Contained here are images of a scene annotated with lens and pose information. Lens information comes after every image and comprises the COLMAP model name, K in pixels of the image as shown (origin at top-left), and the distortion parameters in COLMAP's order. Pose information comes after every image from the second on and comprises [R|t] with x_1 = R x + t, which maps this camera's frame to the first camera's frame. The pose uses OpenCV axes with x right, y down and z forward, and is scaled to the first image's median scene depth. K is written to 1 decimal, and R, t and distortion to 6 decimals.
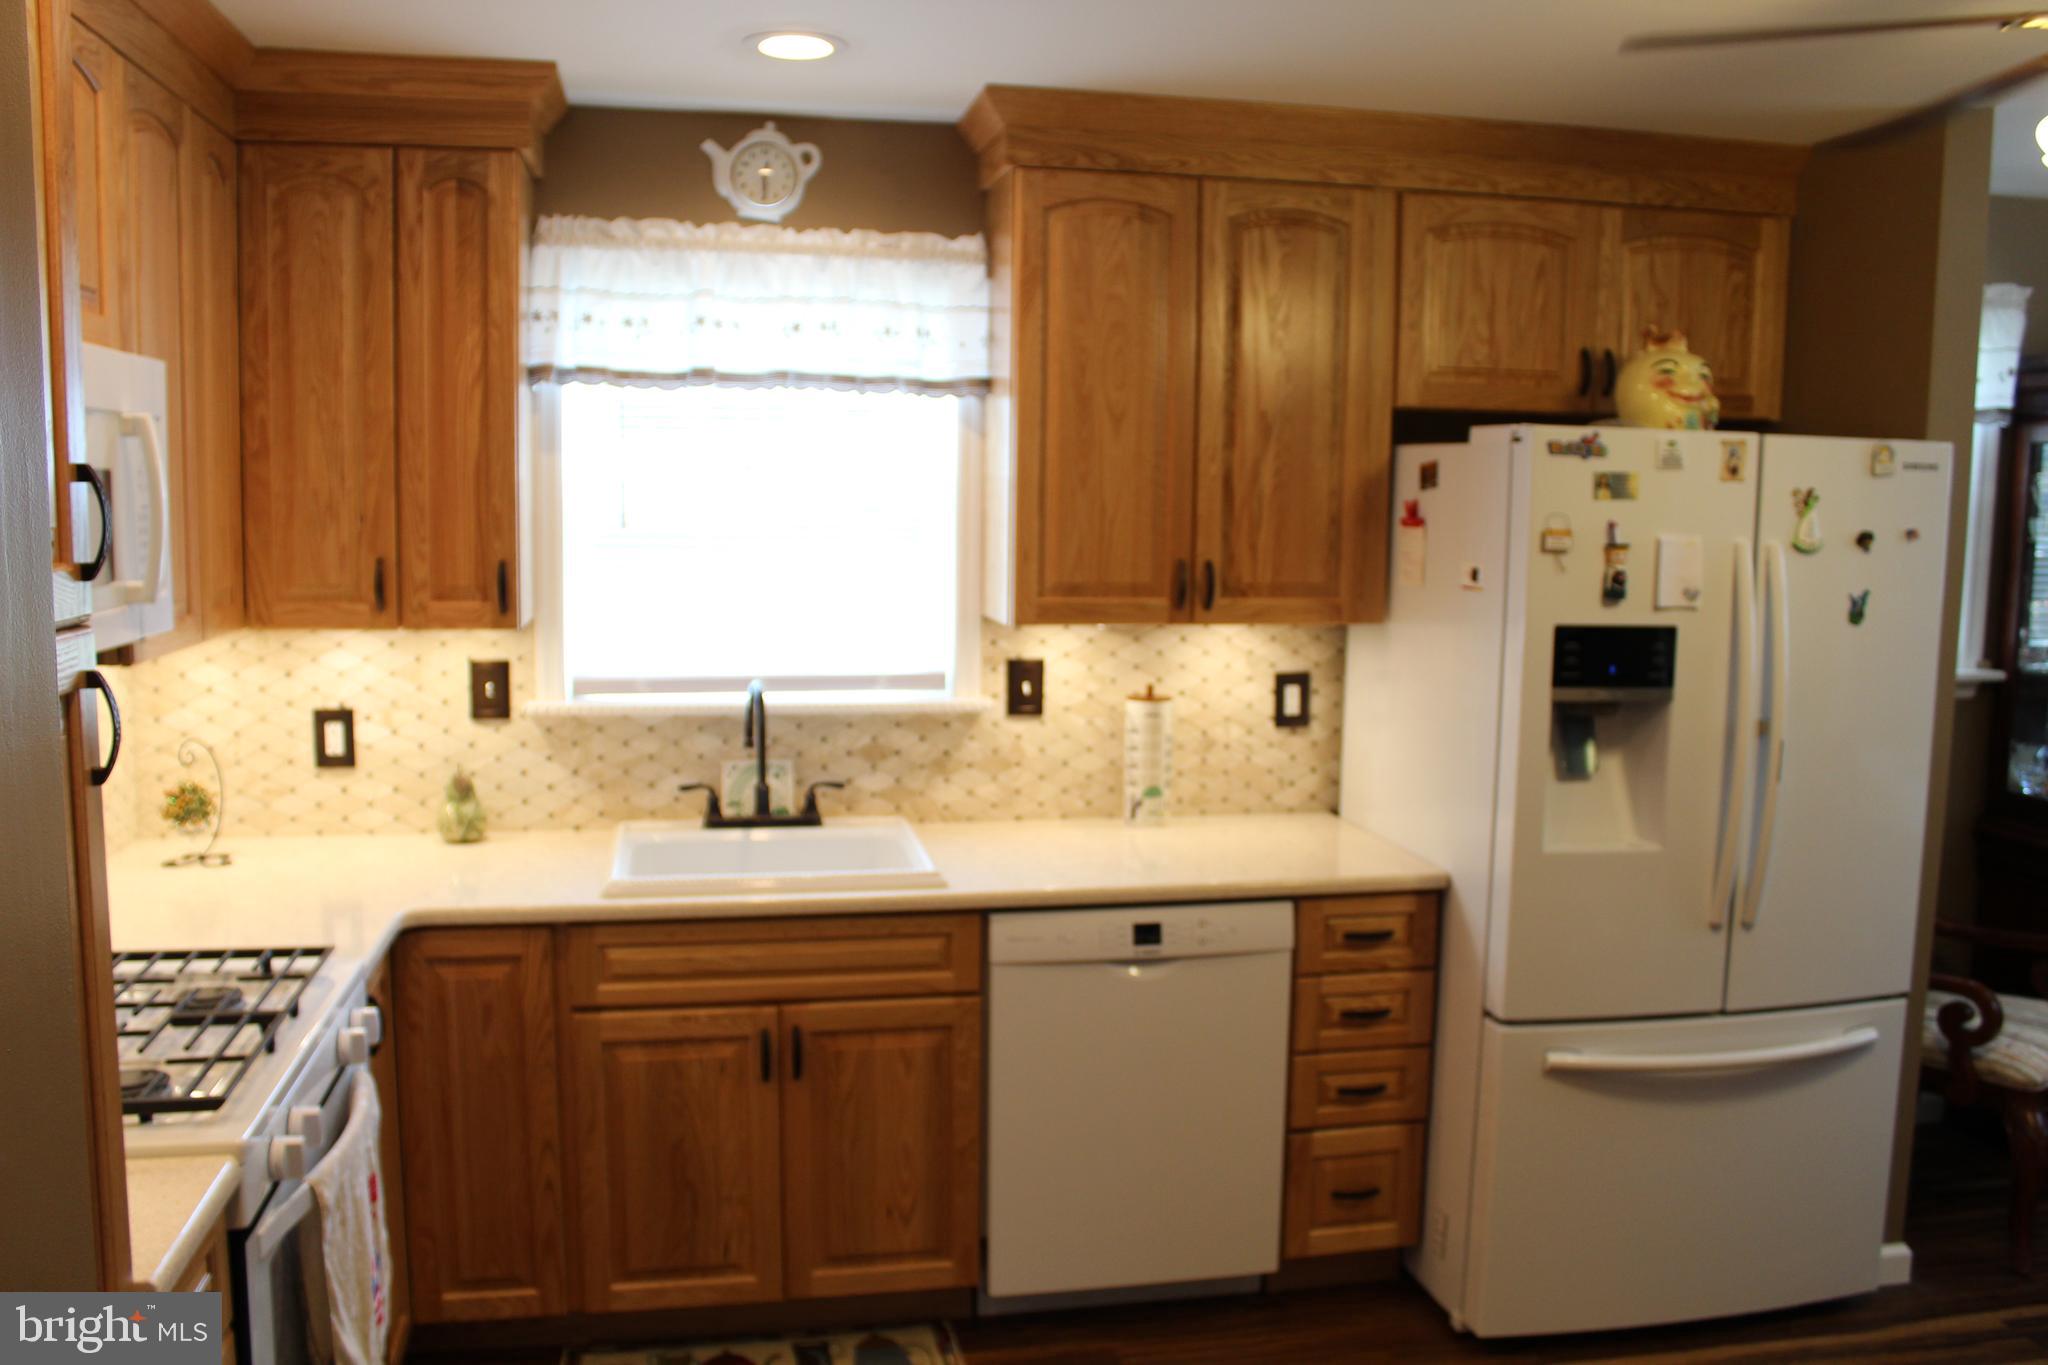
lens RADIAL K [[1696.3, 0, 1015.2], [0, 1696.3, 691.2], [0, 0, 1]] dist [-0.171986, 0.153963]
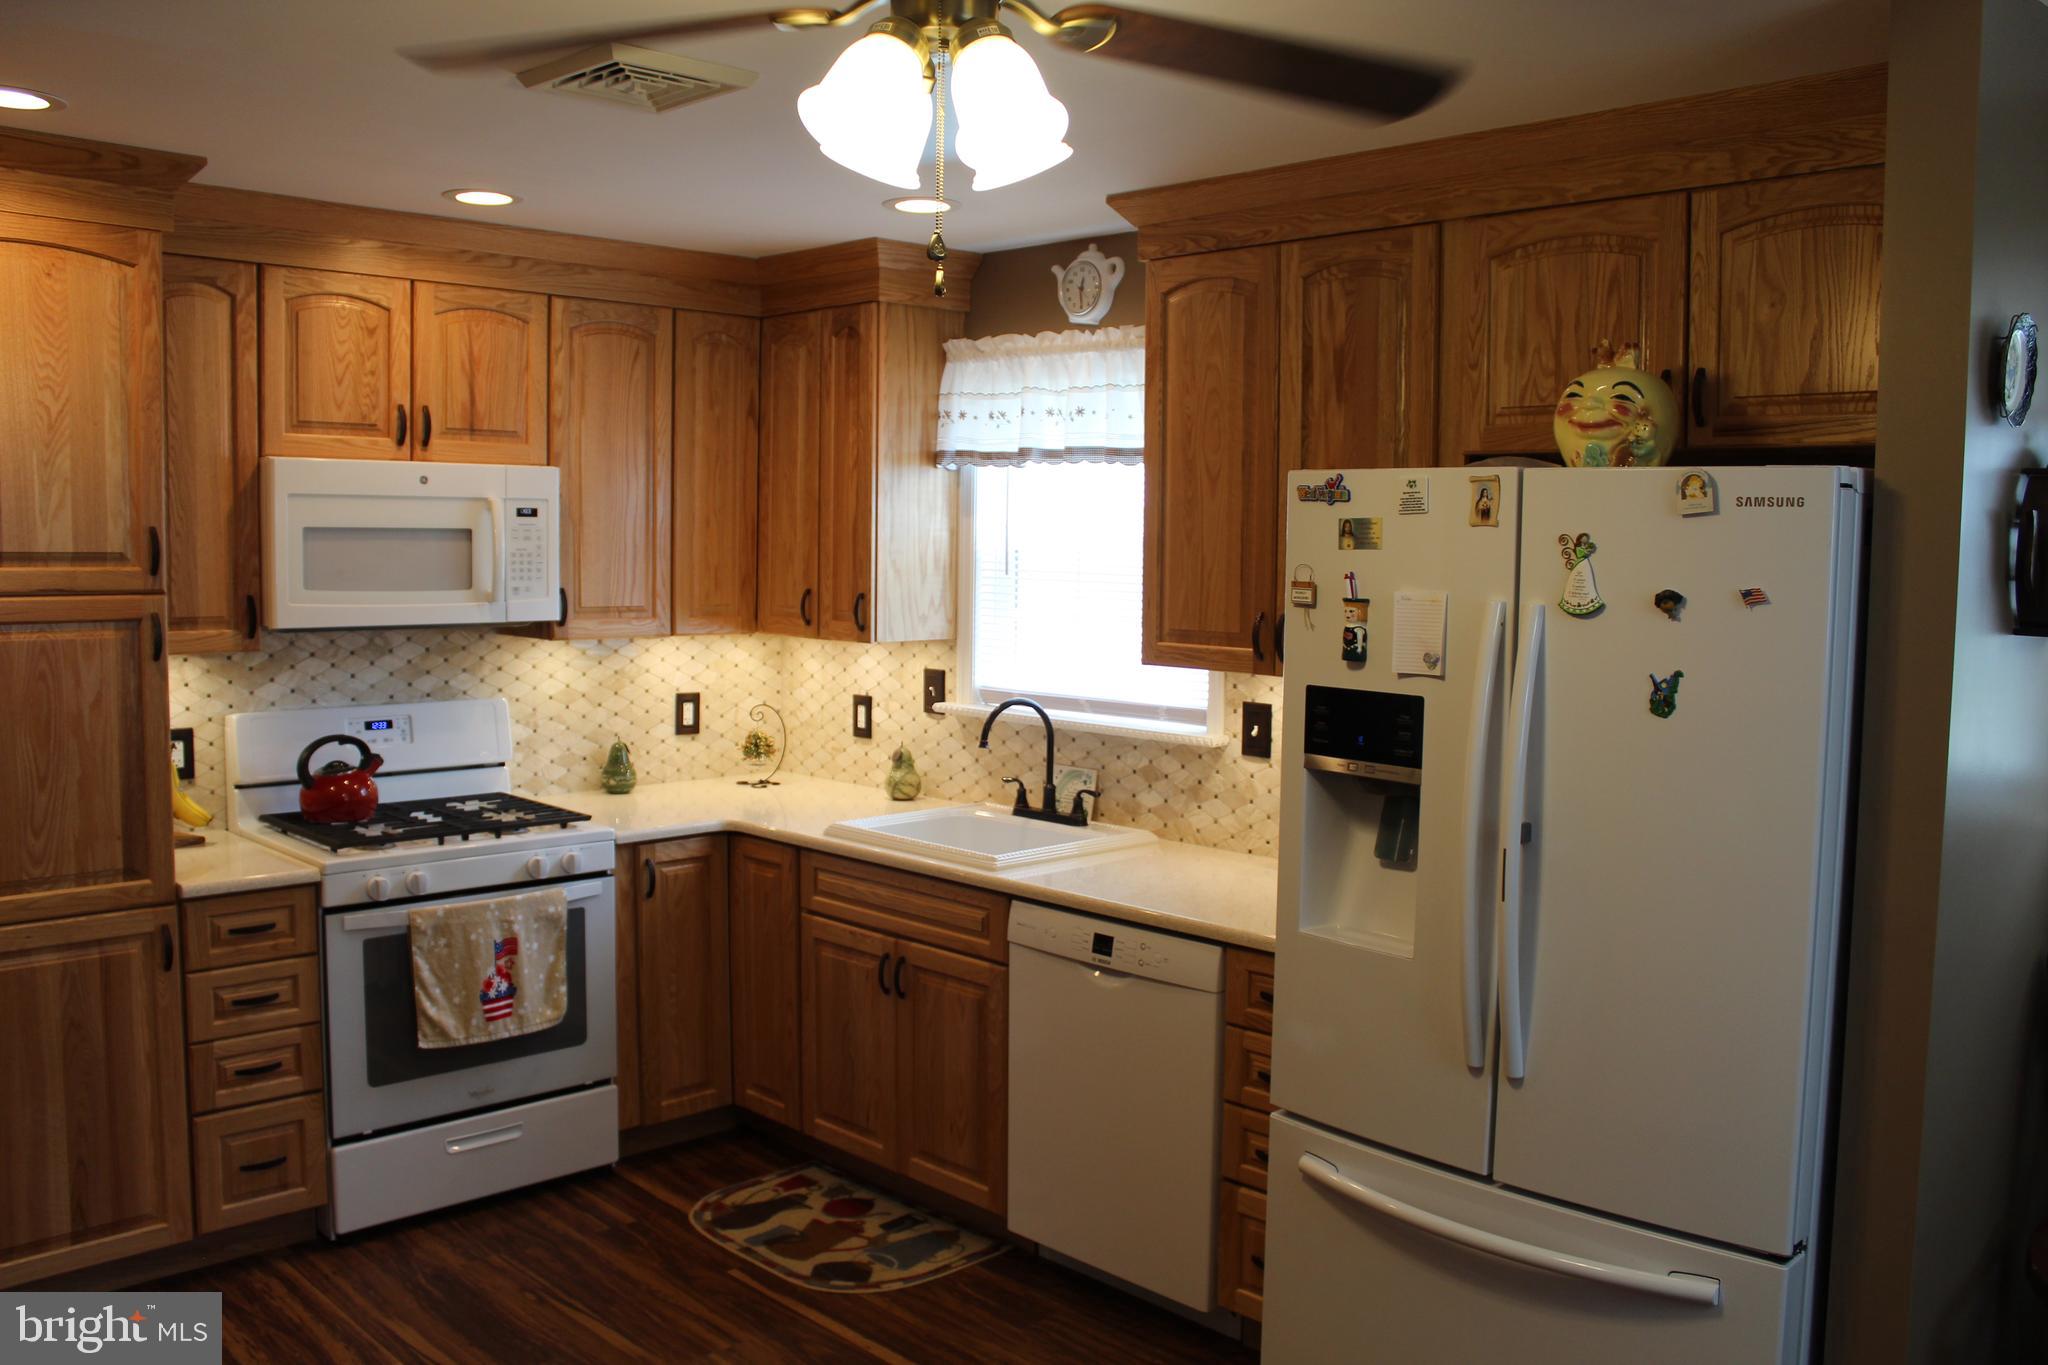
lens RADIAL K [[1696.3, 0, 1015.2], [0, 1696.3, 691.2], [0, 0, 1]] dist [-0.171986, 0.153963]
pose [[0.541322, 0.069649, -0.837926, 0.892894], [-0.104724, 0.994388, 0.015000, -0.029274], [0.834268, 0.079631, 0.545578, 0.313468]]
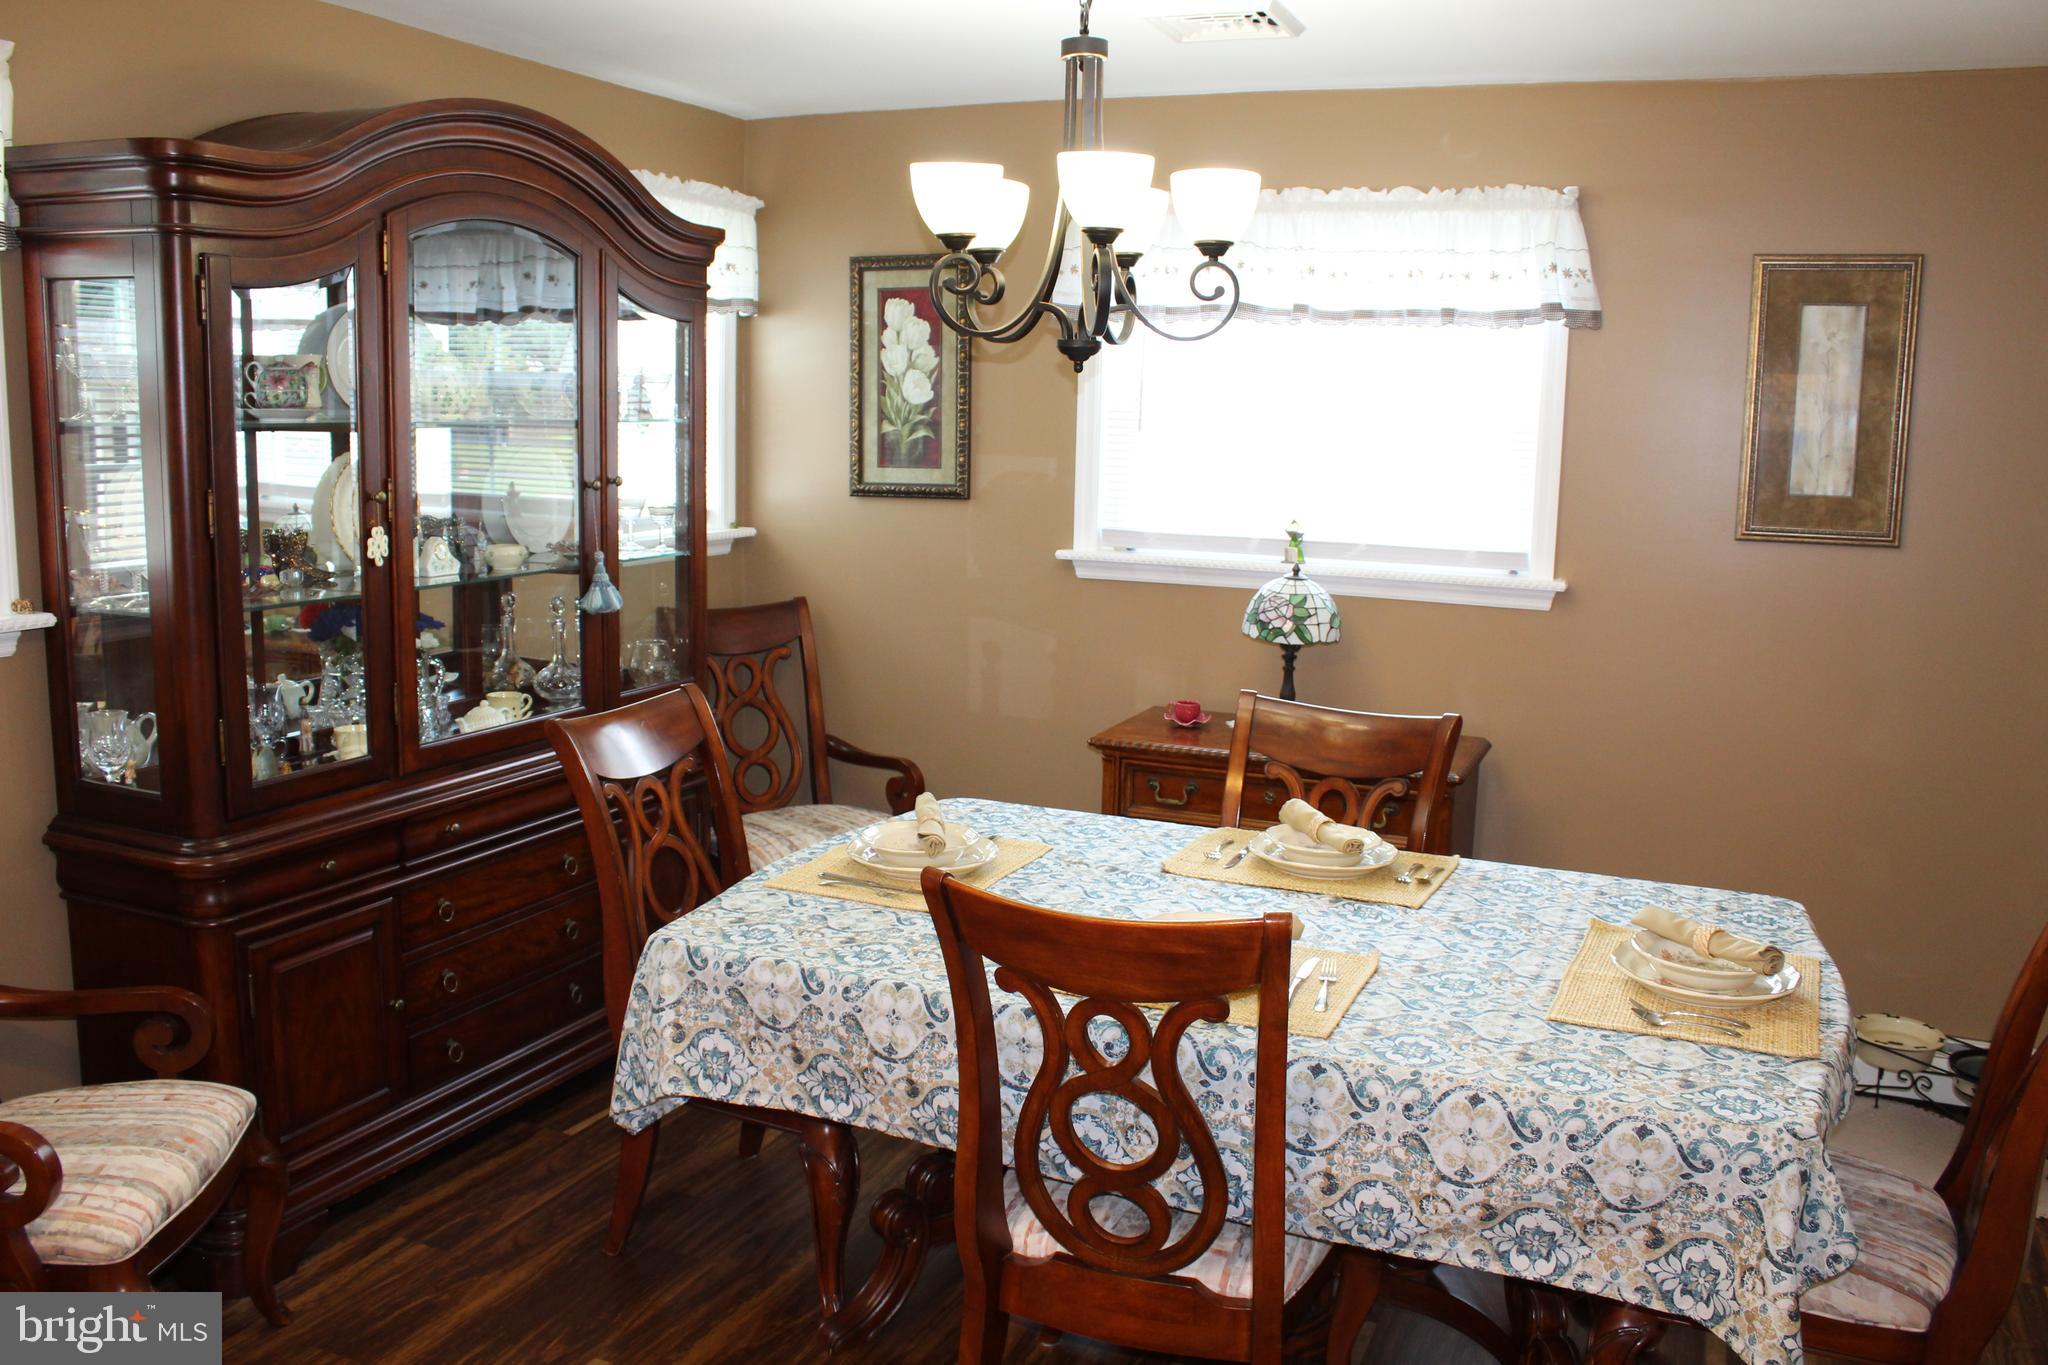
lens RADIAL K [[1696.3, 0, 1015.2], [0, 1696.3, 691.2], [0, 0, 1]] dist [-0.171986, 0.153963]
pose [[0.565488, -0.136218, 0.813430, 0.331658], [0.082575, 0.990662, 0.108492, -0.024863], [-0.820612, 0.005818, 0.571456, 0.324744]]
